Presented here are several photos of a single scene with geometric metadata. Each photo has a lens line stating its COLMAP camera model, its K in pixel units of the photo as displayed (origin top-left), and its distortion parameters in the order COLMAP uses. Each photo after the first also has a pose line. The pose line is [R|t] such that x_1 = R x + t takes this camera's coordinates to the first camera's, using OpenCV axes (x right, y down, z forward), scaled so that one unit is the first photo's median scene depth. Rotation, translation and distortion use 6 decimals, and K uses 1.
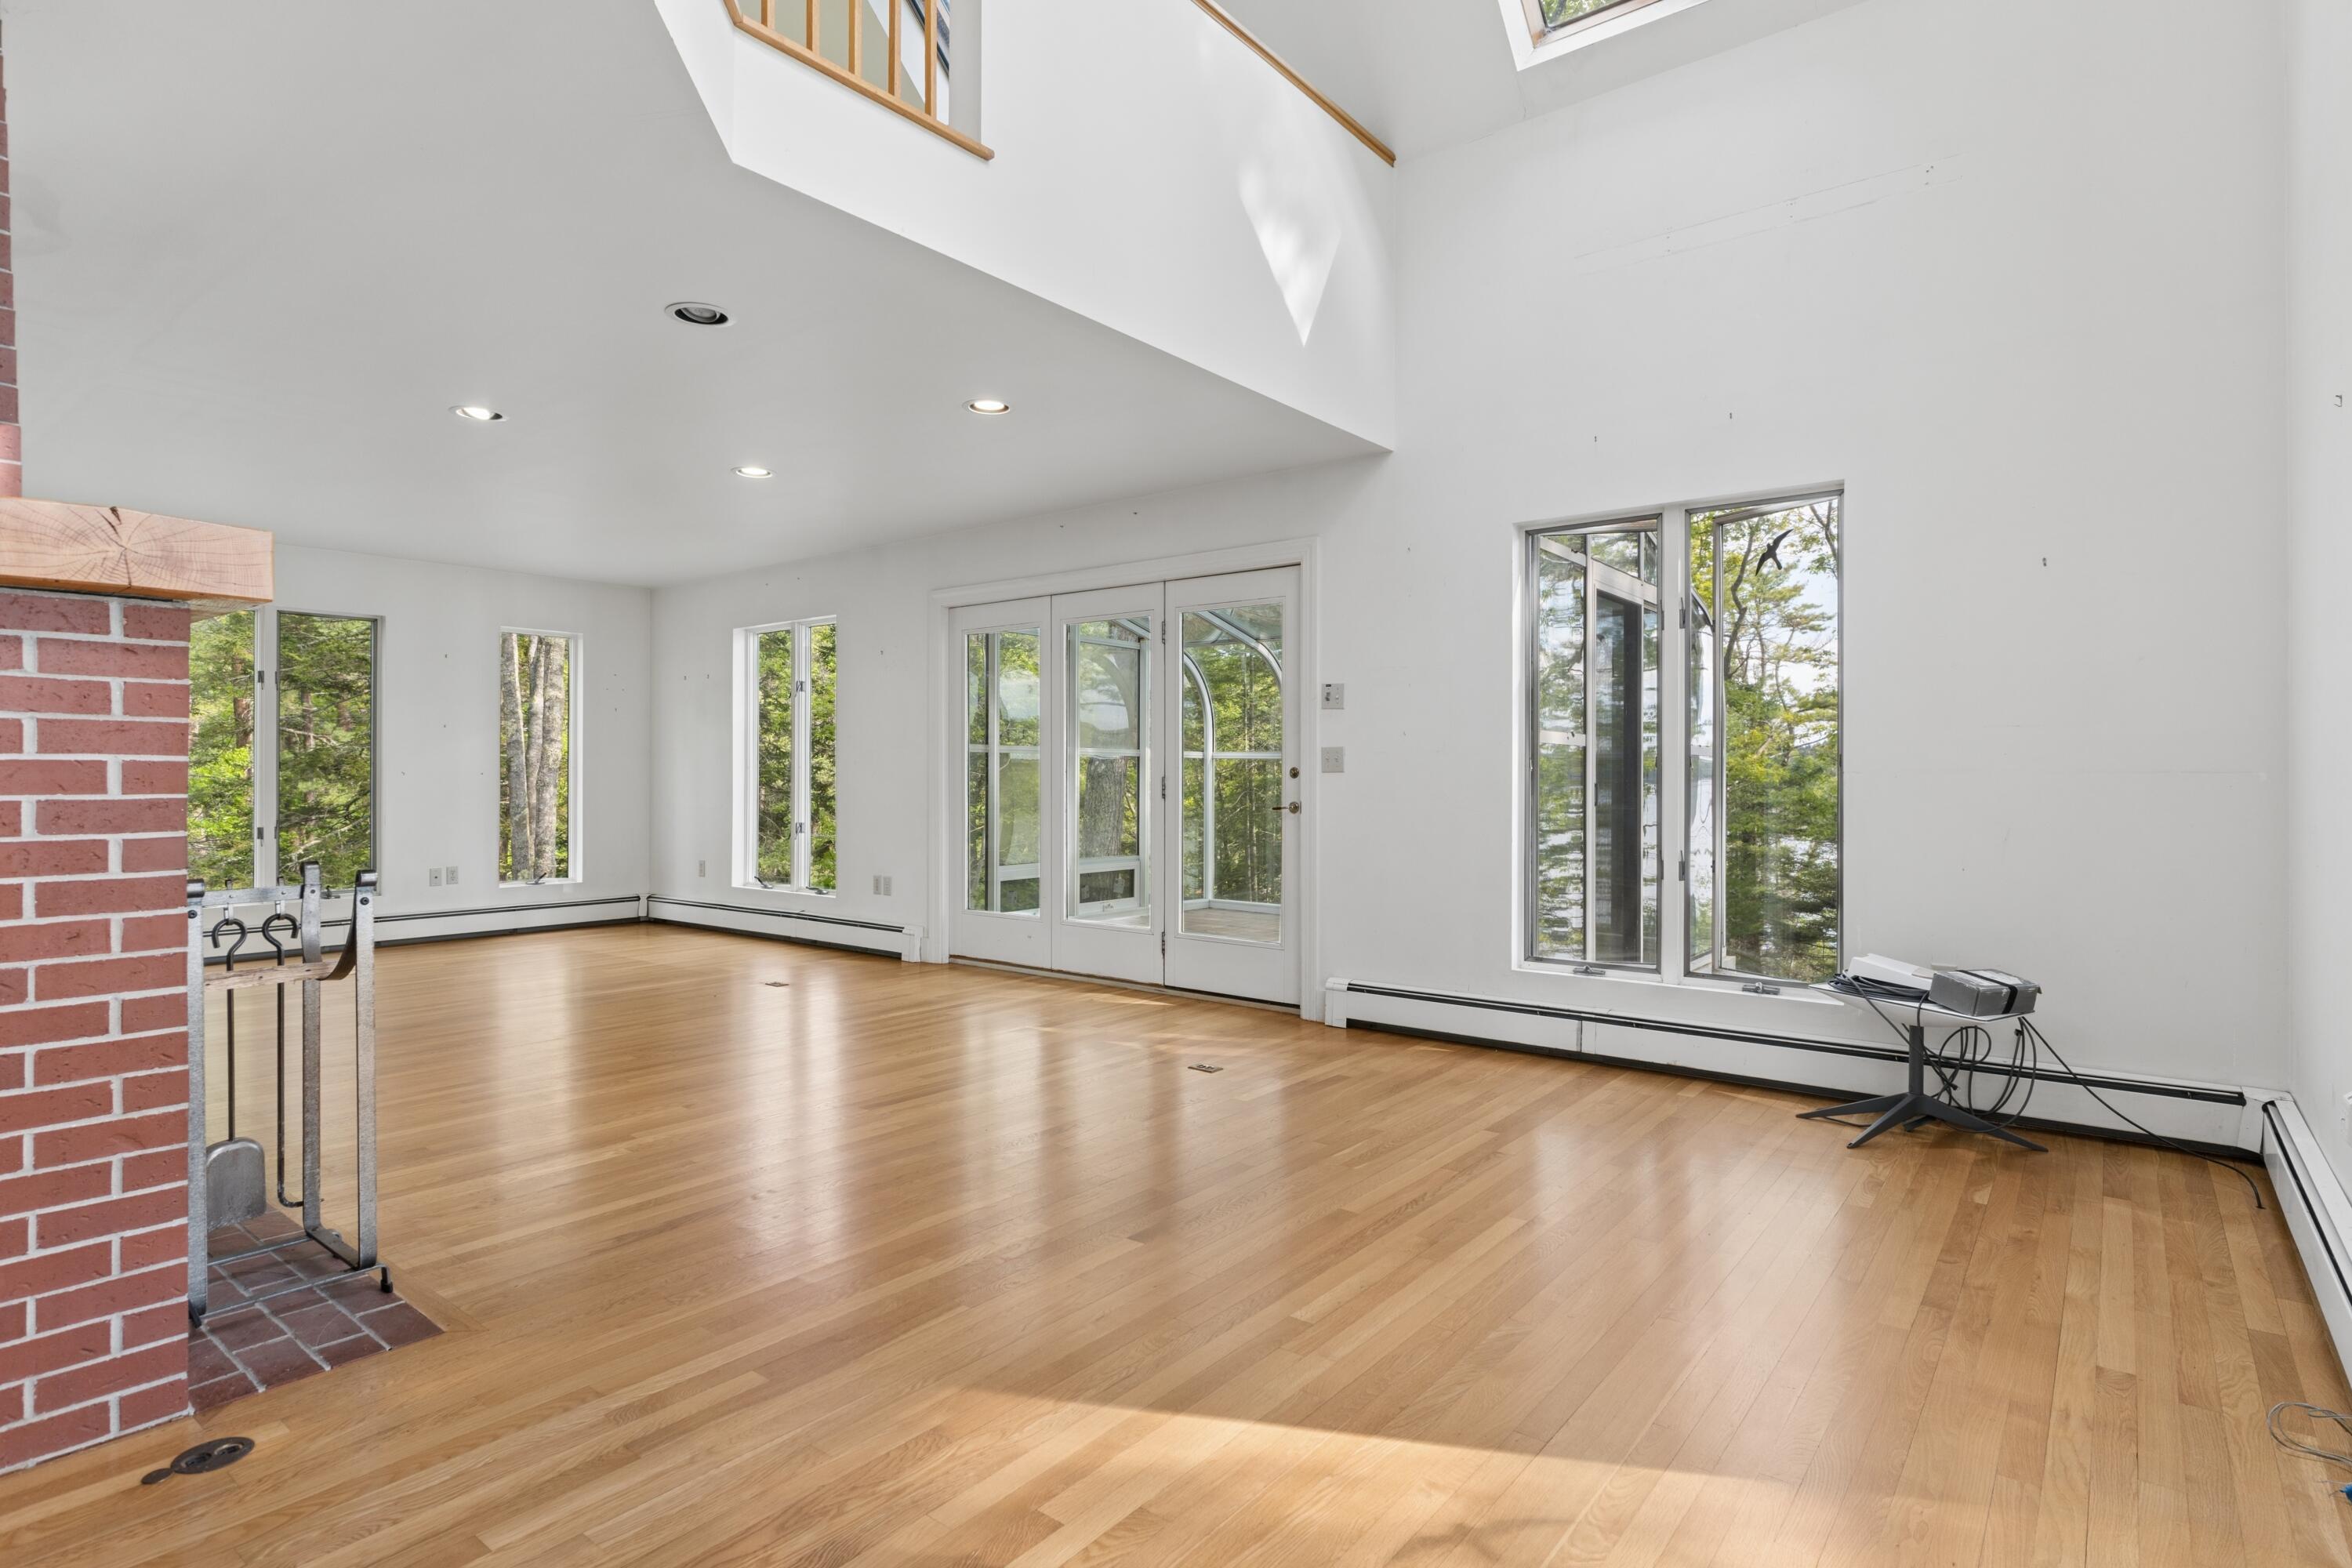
lens RADIAL K [[1238.3, 0, 1168.8], [0, 1238.3, 781.2], [0, 0, 1]] dist [-0.005137, 0.000812]
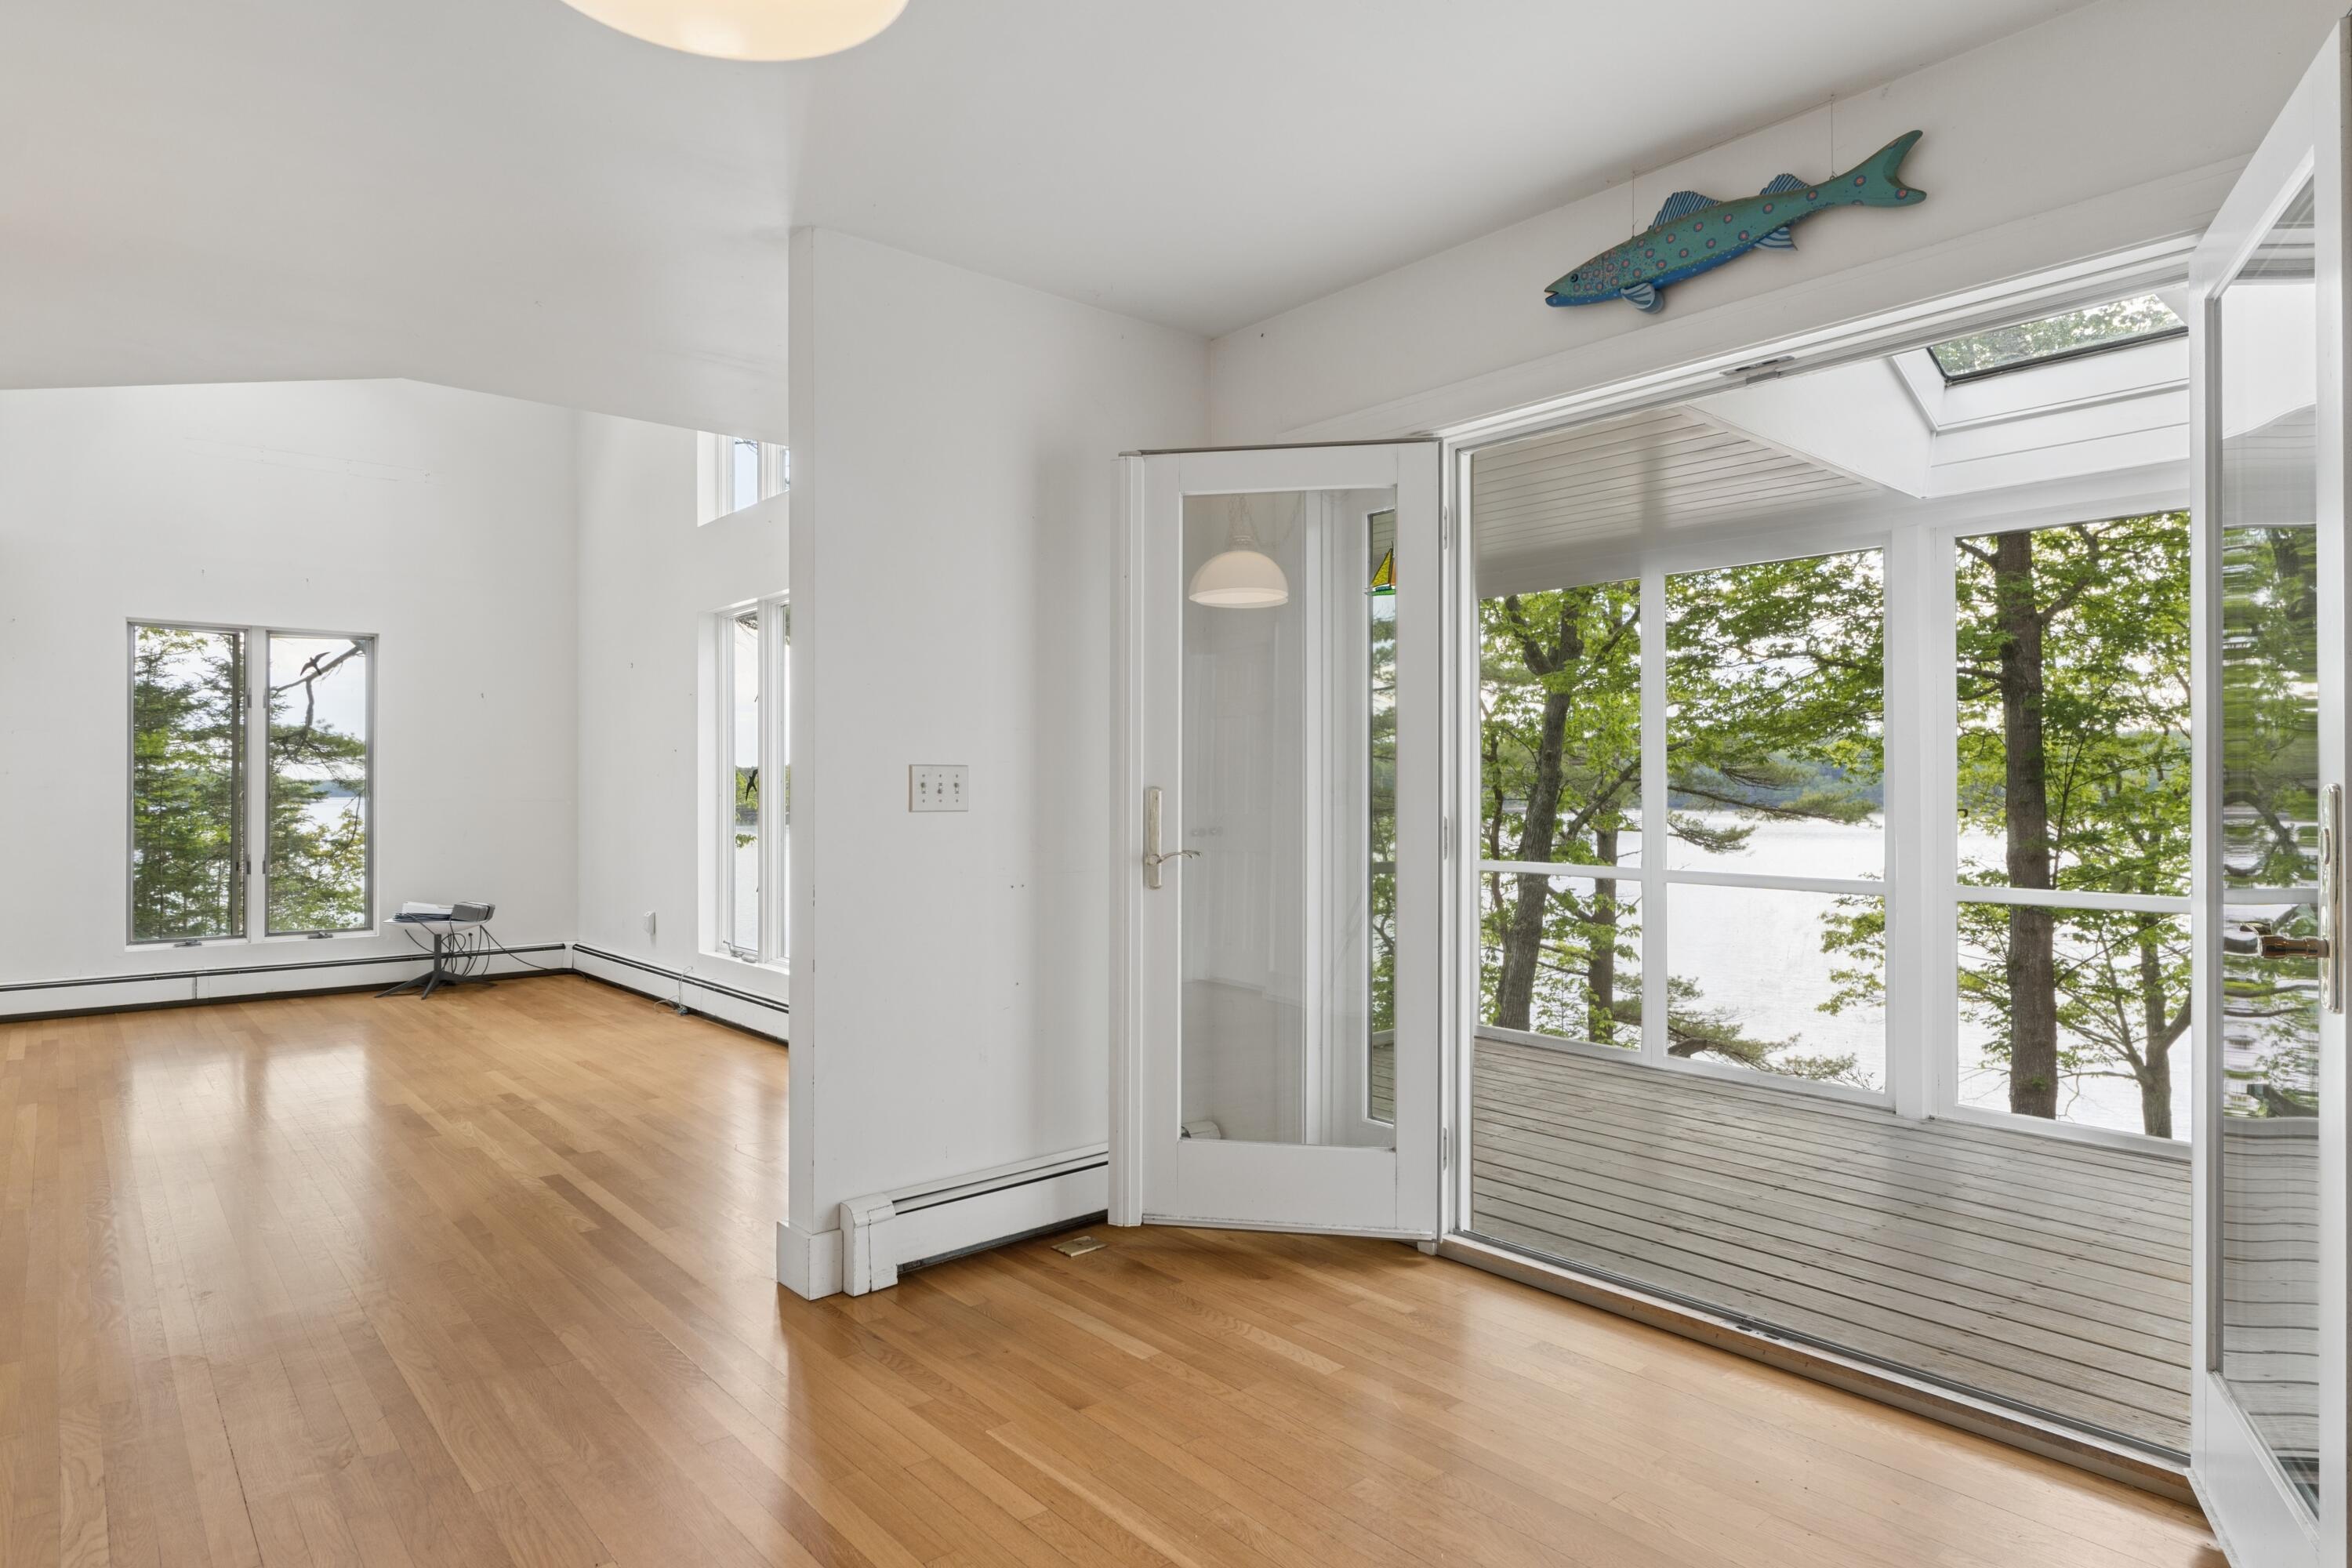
lens RADIAL K [[1322.0, 0, 1170.1], [0, 1322.0, 790.1], [0, 0, 1]] dist [-0.003455, -0.002637]
pose [[0.191034, -0.009379, 0.981539, -1.143748], [0.006969, 0.999942, 0.008198, -0.032282], [-0.981559, 0.005275, 0.191089, -0.478231]]
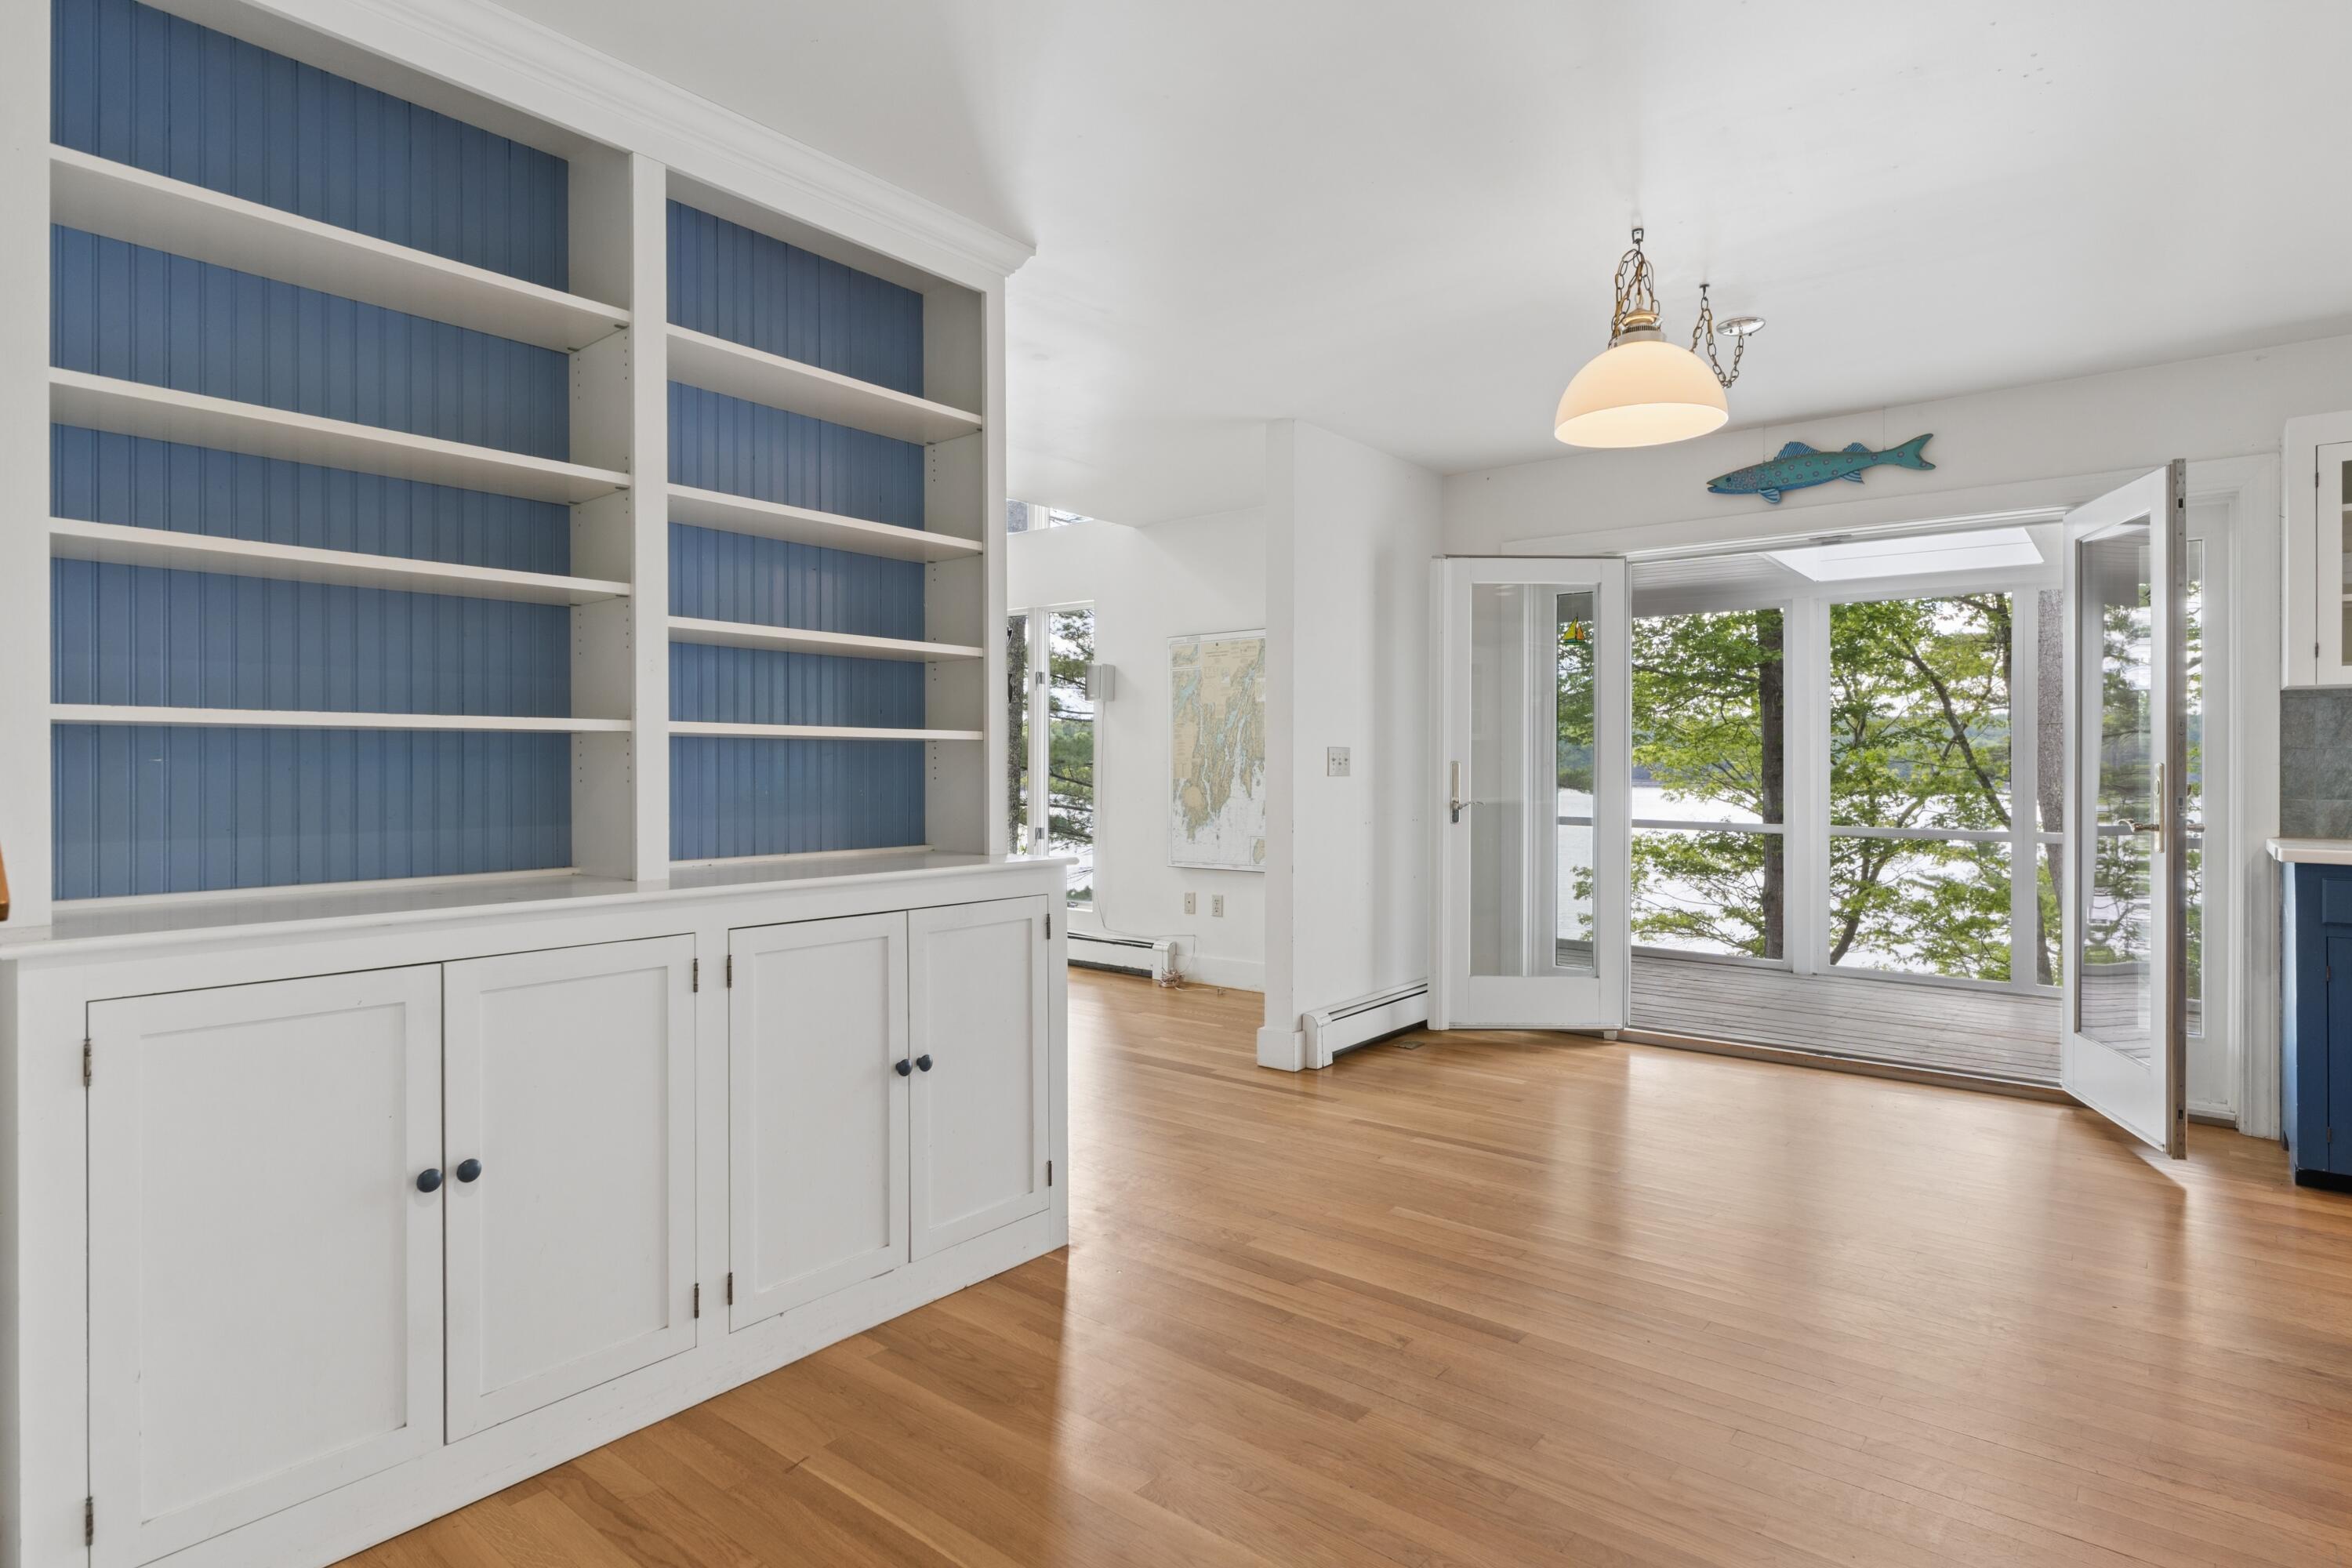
lens RADIAL K [[1238.3, 0, 1178.4], [0, 1238.3, 764.8], [0, 0, 1]] dist [-0.005137, 0.000812]
pose [[0.010134, -0.010176, 0.999897, -1.636618], [0.001472, 0.999947, 0.010161, -0.037893], [-0.999948, 0.001369, 0.010149, -0.008820]]
